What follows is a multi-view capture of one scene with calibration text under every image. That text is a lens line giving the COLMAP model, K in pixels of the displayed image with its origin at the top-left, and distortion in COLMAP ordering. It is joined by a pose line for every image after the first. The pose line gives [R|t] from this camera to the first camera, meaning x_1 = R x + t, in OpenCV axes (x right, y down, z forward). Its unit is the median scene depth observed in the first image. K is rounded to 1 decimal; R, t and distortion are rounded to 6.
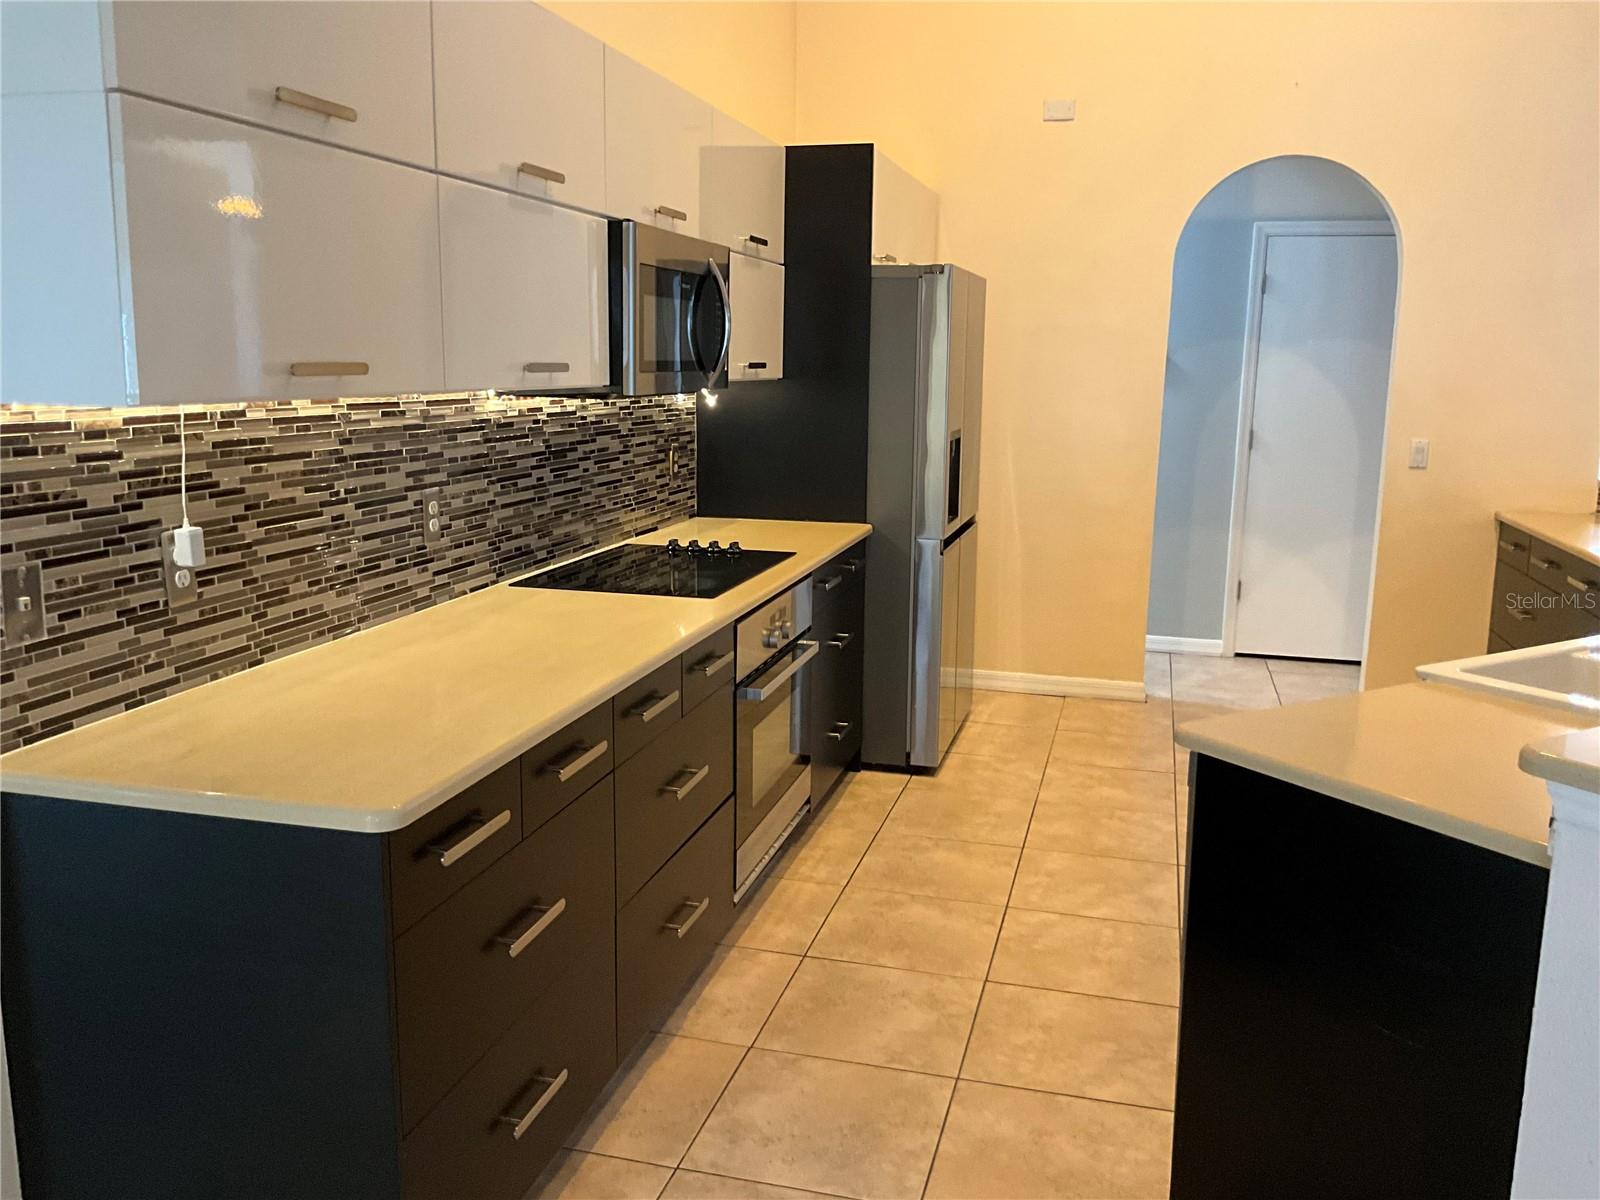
lens RADIAL K [[1327.6, 0, 800.0], [0, 1327.6, 600.0], [0, 0, 1]] dist [0.103944, -0.225729]
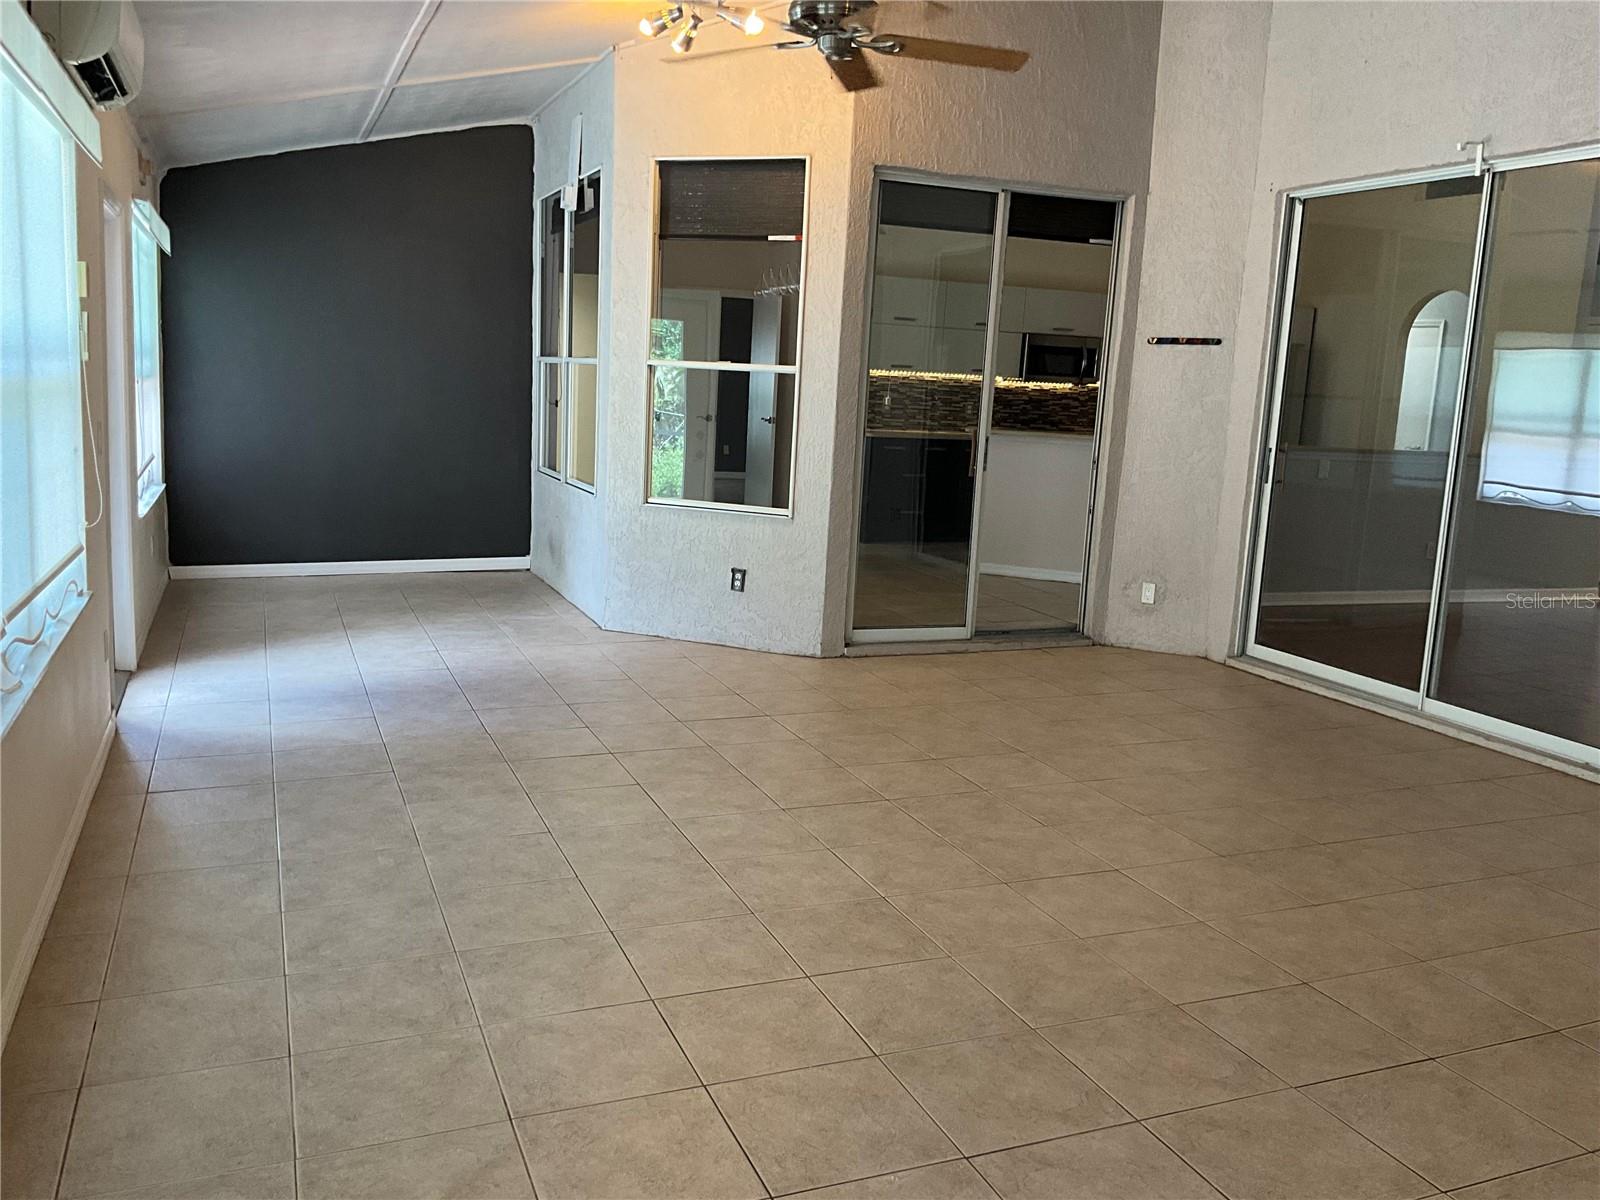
lens RADIAL K [[1327.6, 0, 800.0], [0, 1327.6, 600.0], [0, 0, 1]] dist [0.103944, -0.225729]
pose [[0.605430, 0.151571, -0.781333, 2.681278], [-0.188210, 0.981121, 0.044491, 0.424090], [0.773325, 0.120118, 0.622527, -1.833810]]
